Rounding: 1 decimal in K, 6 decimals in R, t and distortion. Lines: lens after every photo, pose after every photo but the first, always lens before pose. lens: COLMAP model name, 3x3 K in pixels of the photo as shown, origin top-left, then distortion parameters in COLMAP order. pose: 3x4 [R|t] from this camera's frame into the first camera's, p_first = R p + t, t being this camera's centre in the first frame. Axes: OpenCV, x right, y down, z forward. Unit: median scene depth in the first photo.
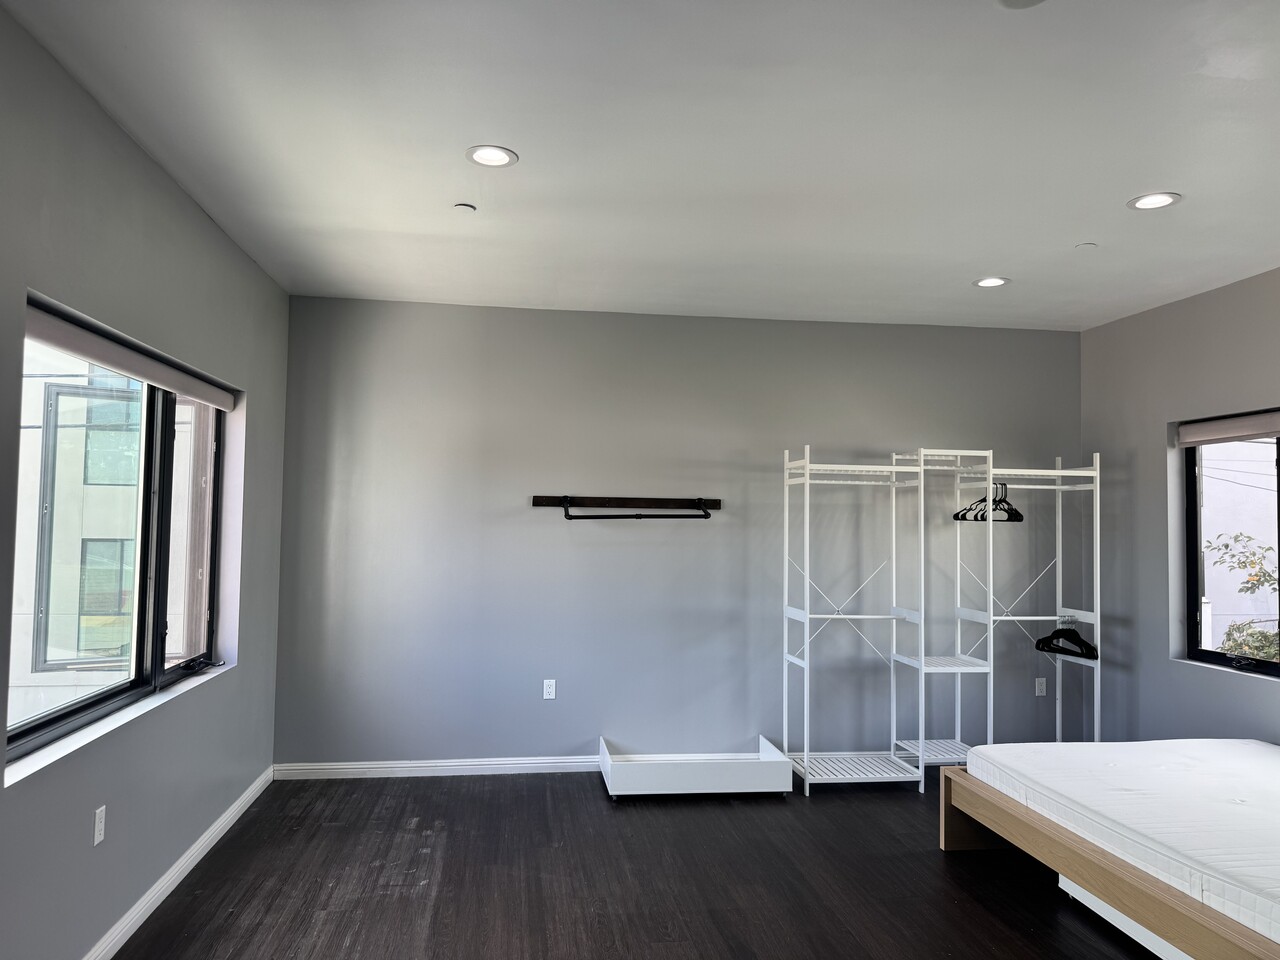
lens RADIAL K [[902.4, 0, 635.2], [0, 902.4, 479.5], [0, 0, 1]] dist [0.078432, -0.104821]
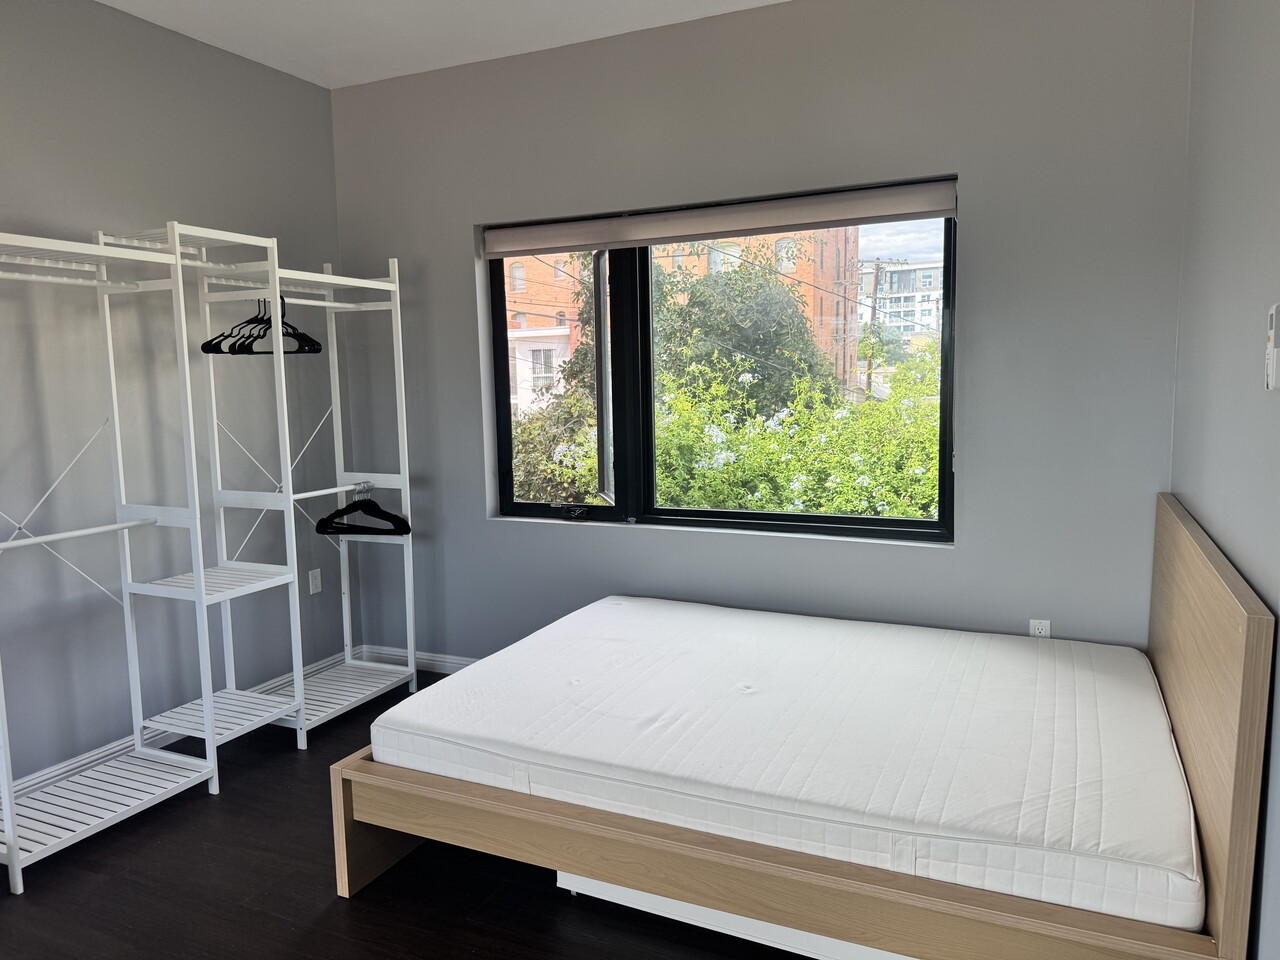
lens RADIAL K [[902.4, 0, 636.1], [0, 902.4, 487.7], [0, 0, 1]] dist [0.078432, -0.104821]
pose [[0.549496, -0.126525, 0.825861, -0.016101], [-0.013002, 0.987052, 0.159871, 0.034295], [-0.835395, -0.098586, 0.540736, 0.438983]]
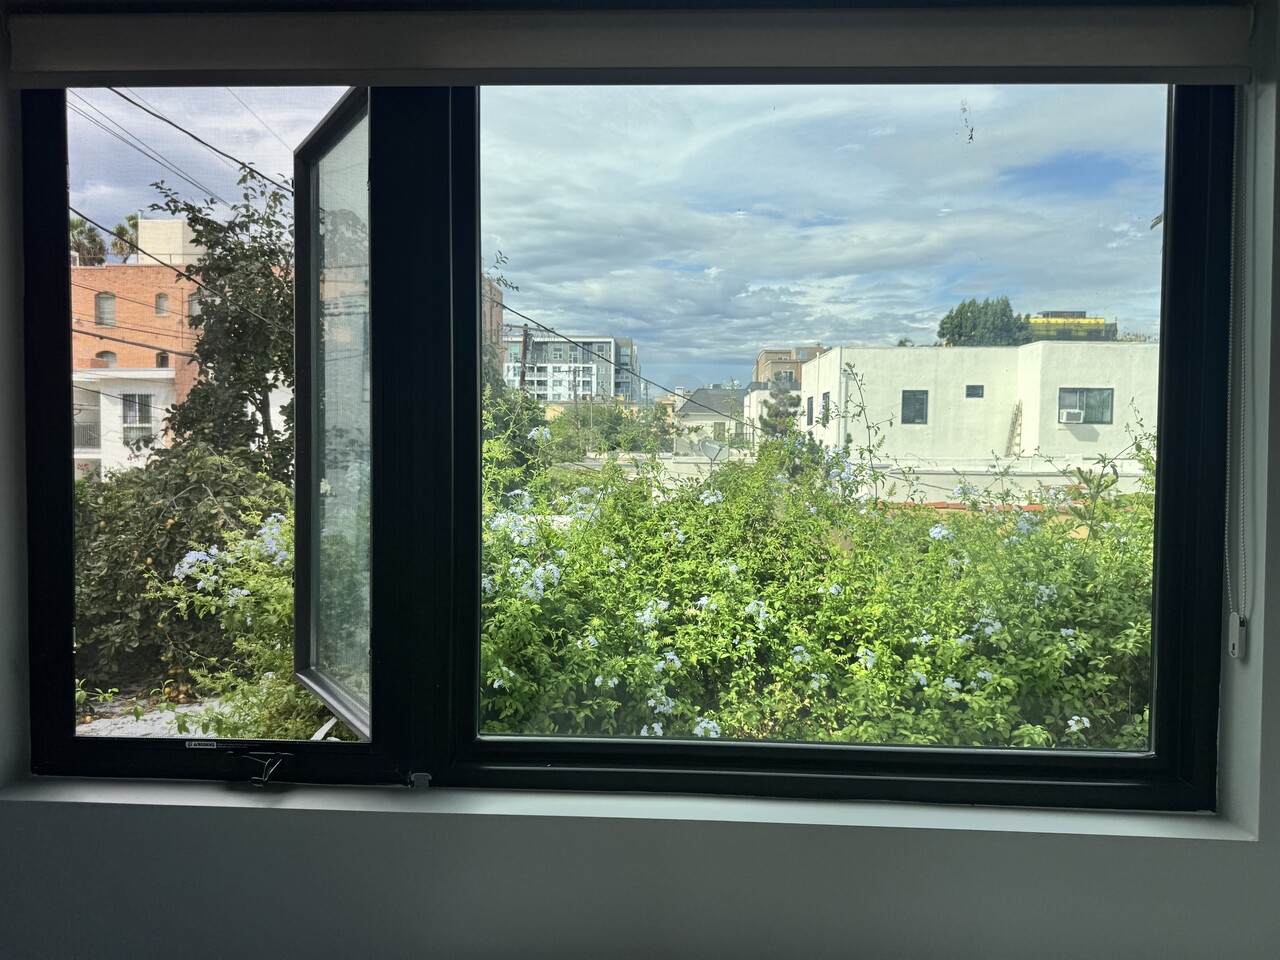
lens RADIAL K [[902.4, 0, 641.3], [0, 902.4, 482.4], [0, 0, 1]] dist [0.078432, -0.104821]
pose [[0.178782, -0.058649, 0.982139, 0.333063], [-0.060878, 0.995650, 0.070538, 0.059916], [-0.982003, -0.072402, 0.174434, 0.737136]]
